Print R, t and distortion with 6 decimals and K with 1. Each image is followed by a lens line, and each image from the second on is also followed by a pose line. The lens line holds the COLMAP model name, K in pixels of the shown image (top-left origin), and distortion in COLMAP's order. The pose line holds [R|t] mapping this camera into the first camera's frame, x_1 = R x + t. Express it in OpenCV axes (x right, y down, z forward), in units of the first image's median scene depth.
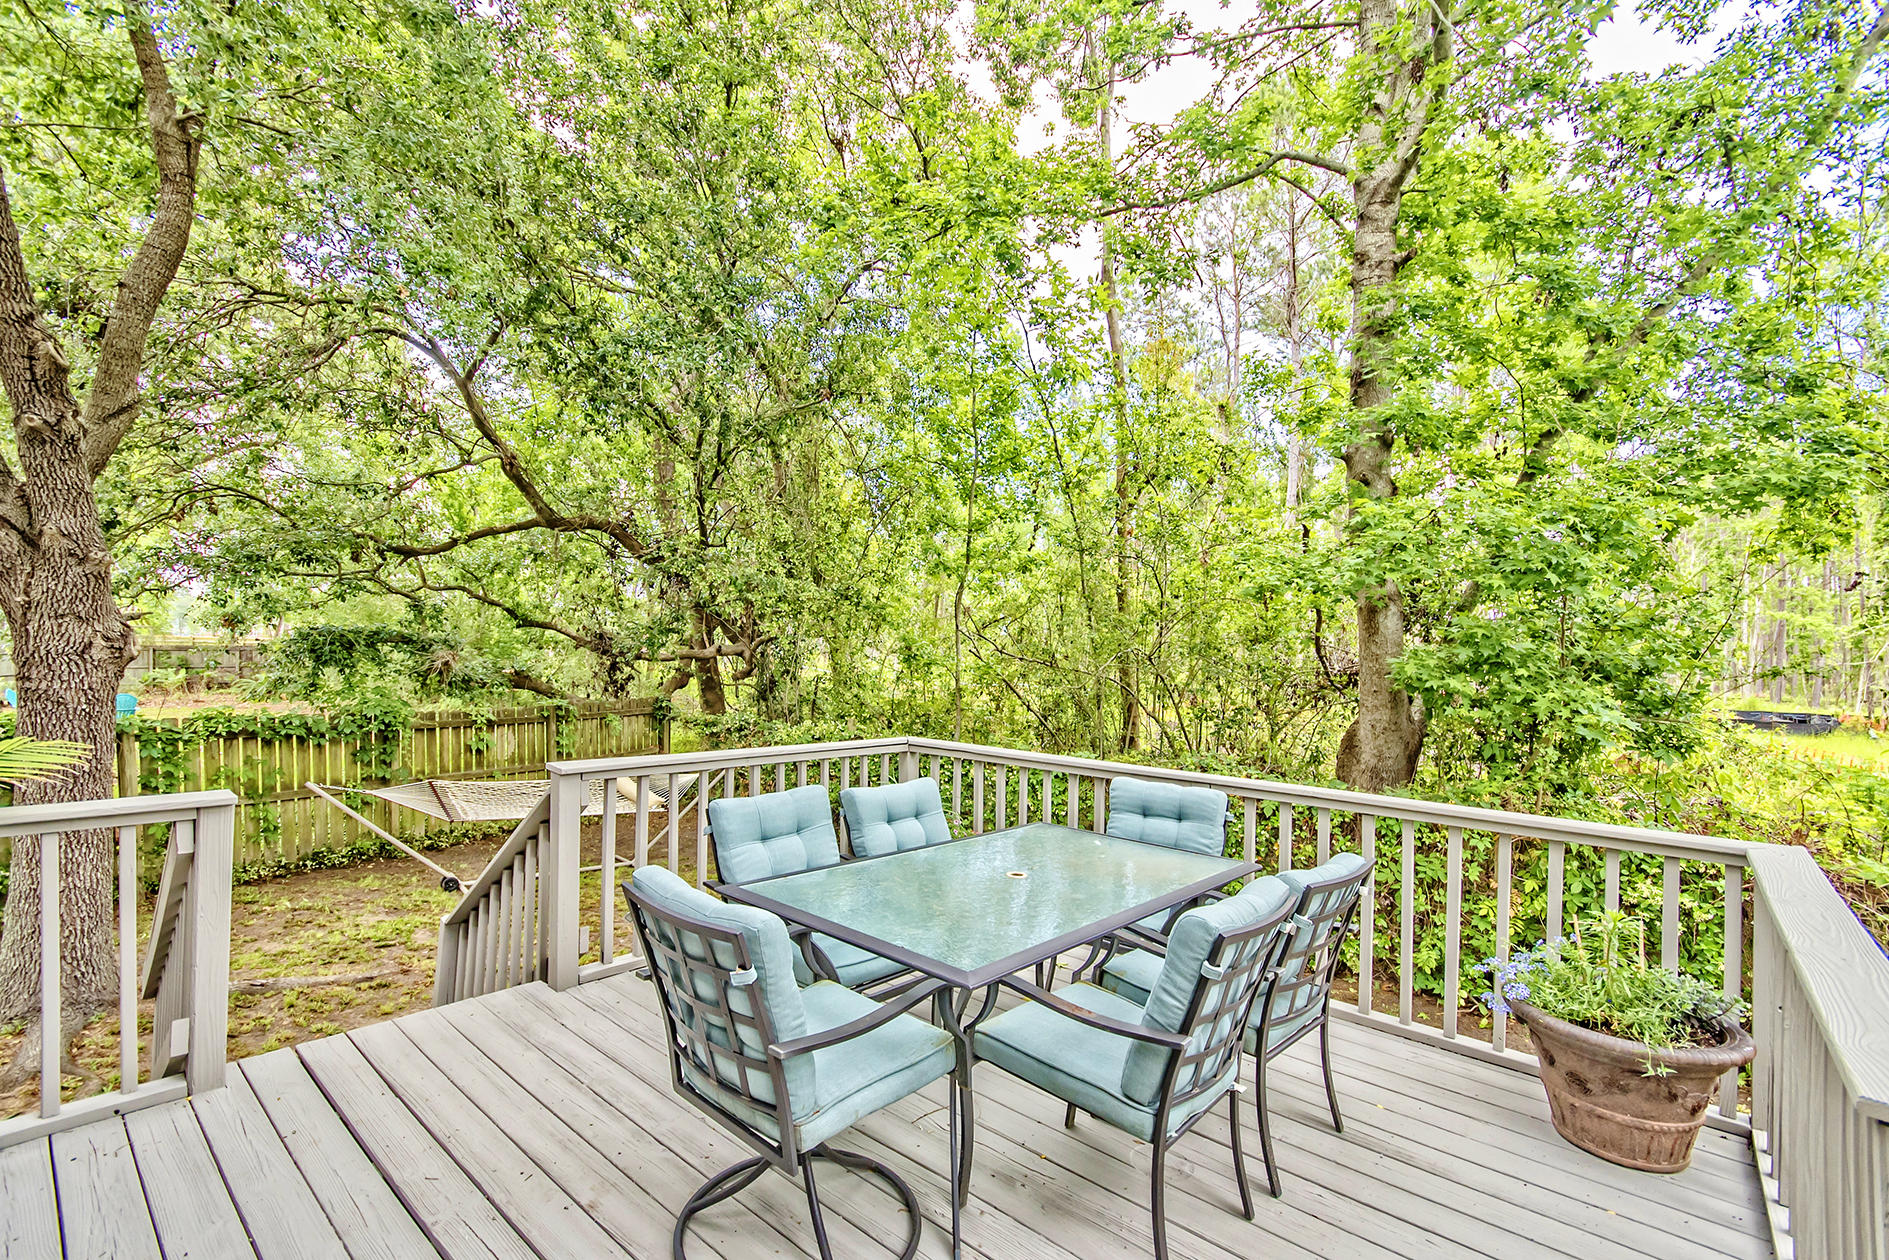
lens RADIAL K [[824.4, 0, 944.5], [0, 824.4, 630.0], [0, 0, 1]] dist [-0.001394, -0.000117]
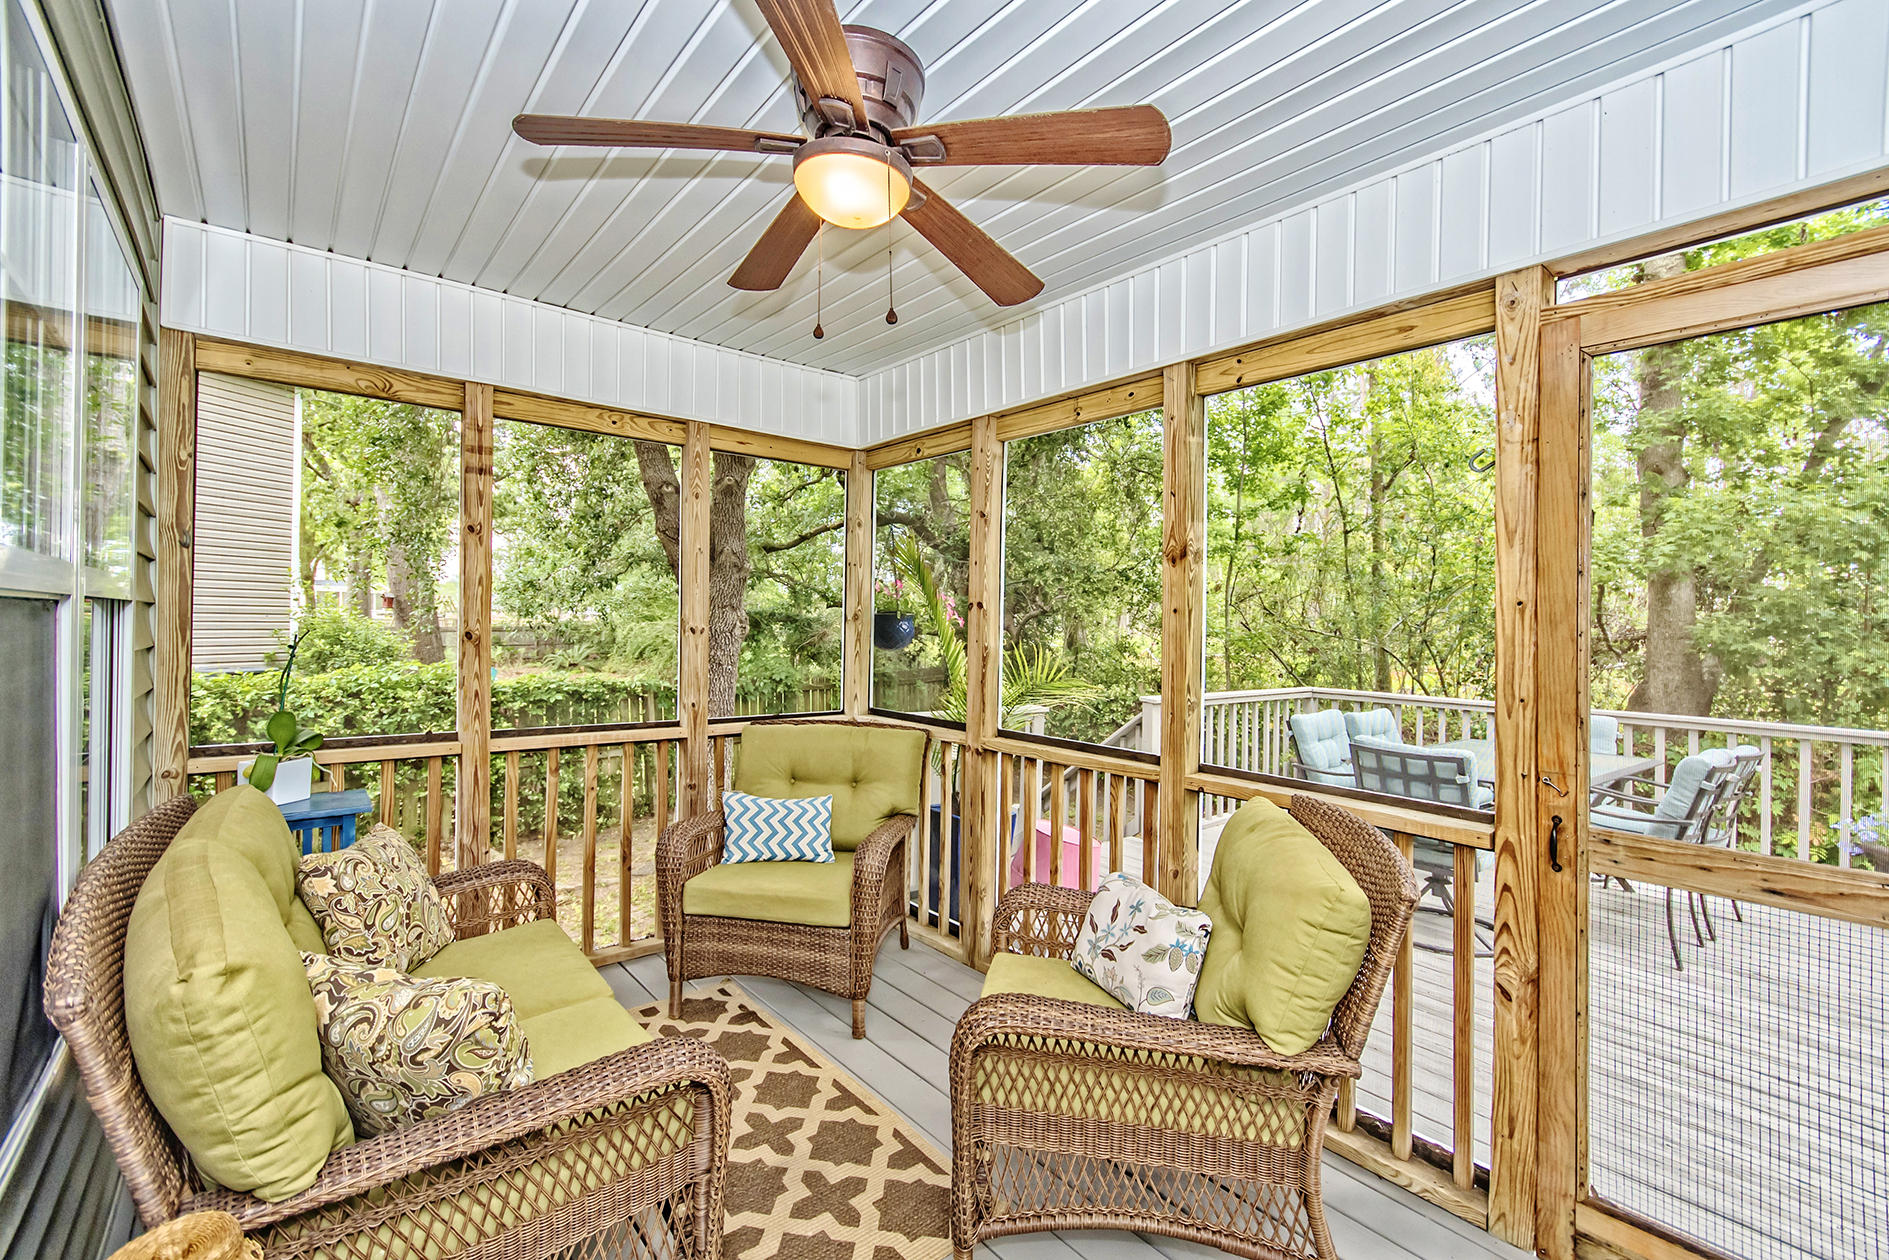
lens RADIAL K [[827.3, 0, 955.2], [0, 827.3, 606.9], [0, 0, 1]] dist [-0.015658, -0.000303]
pose [[0.985386, -0.014192, -0.169744, -0.253384], [0.014630, 0.999892, 0.001333, -0.007477], [0.169706, -0.003797, 0.985487, -0.274707]]
